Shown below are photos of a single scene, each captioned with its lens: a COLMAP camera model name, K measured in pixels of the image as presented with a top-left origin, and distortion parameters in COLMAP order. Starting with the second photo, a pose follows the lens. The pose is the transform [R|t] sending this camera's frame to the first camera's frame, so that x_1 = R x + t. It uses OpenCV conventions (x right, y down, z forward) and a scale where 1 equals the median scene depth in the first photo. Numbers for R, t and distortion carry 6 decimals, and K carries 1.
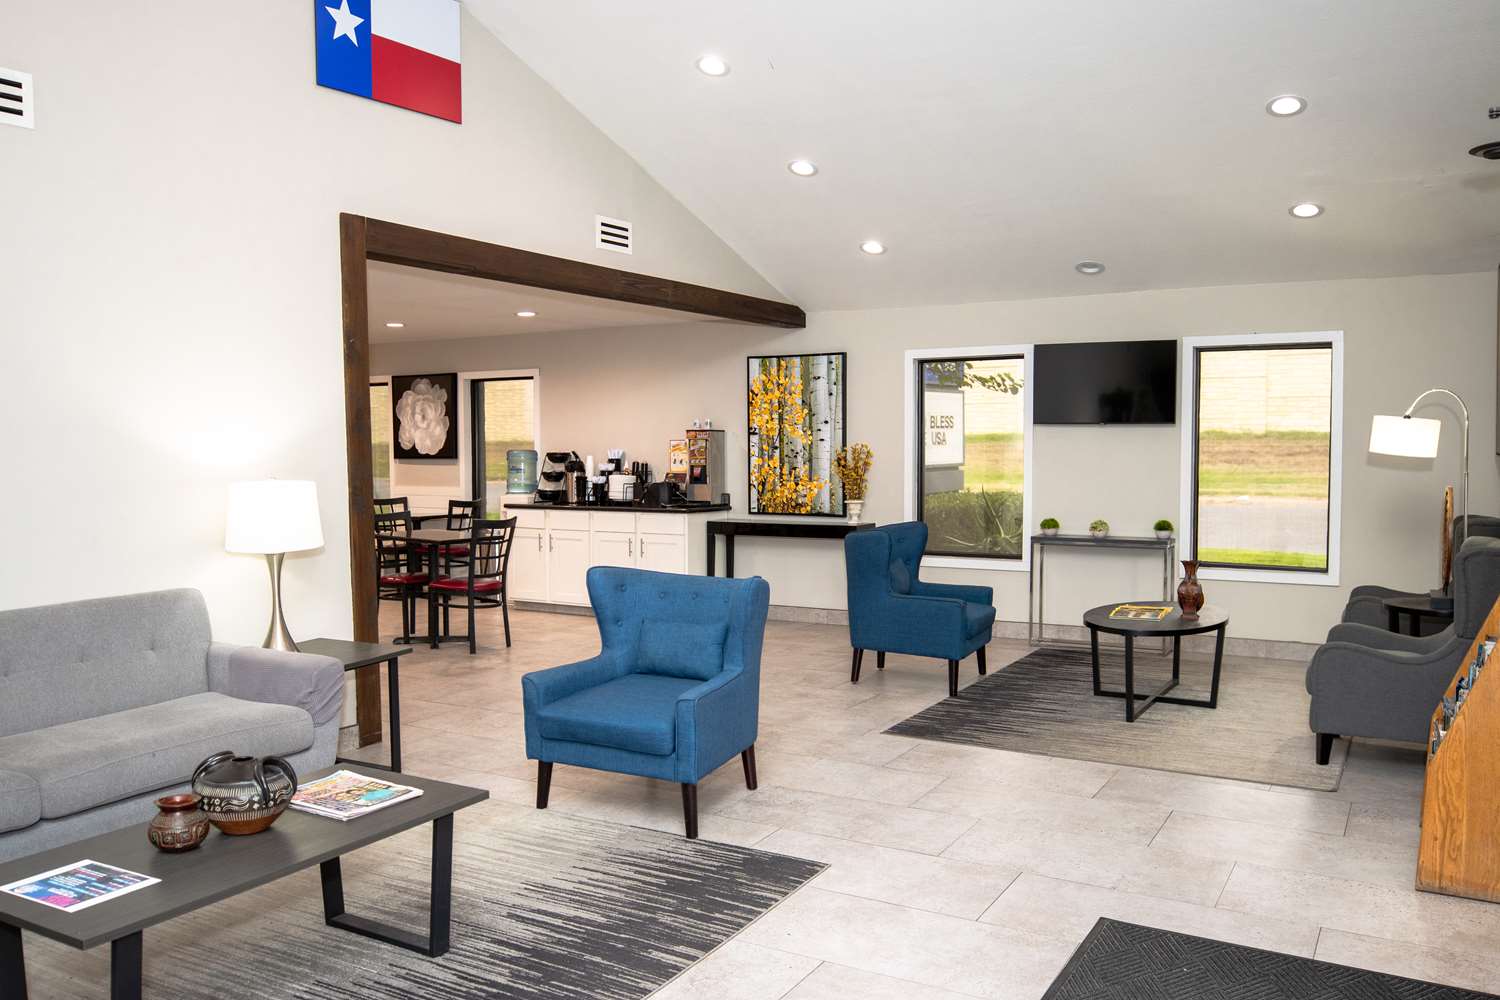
lens RADIAL K [[1150.4, 0, 748.0], [0, 1150.4, 494.5], [0, 0, 1]] dist [-0.025958, -0.003116]
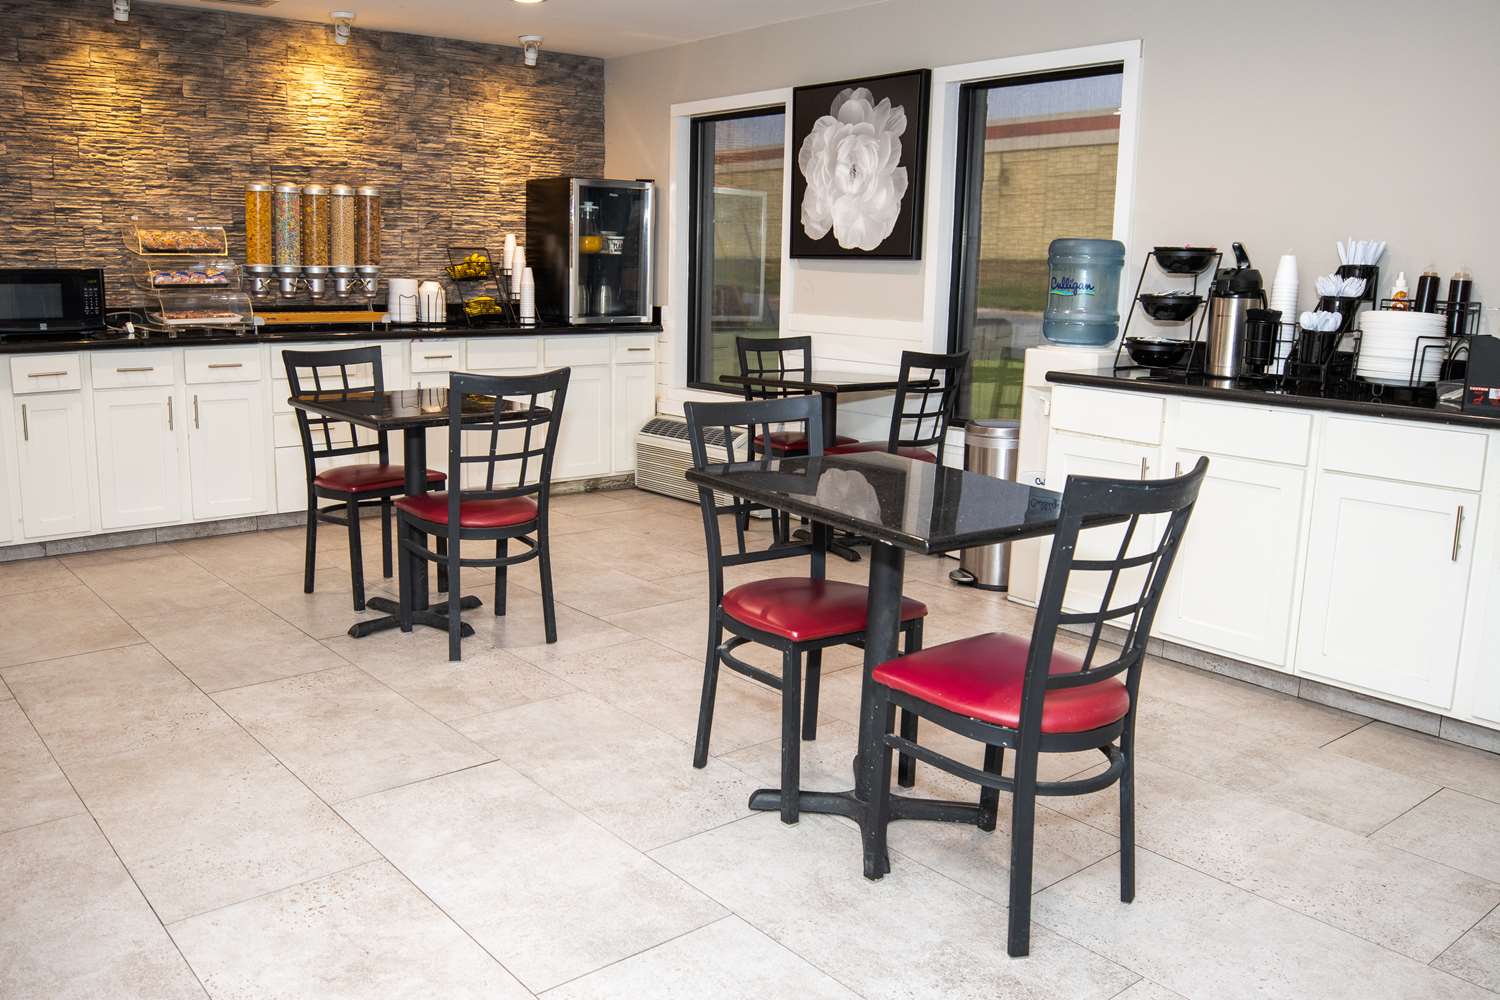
lens RADIAL K [[1226.7, 0, 740.3], [0, 1226.7, 489.6], [0, 0, 1]] dist [-0.053011, 0.006478]
pose [[0.941107, 0.086949, -0.326737, -0.159473], [-0.043598, 0.989508, 0.137746, -0.004498], [0.335286, -0.115389, 0.935023, 0.527170]]
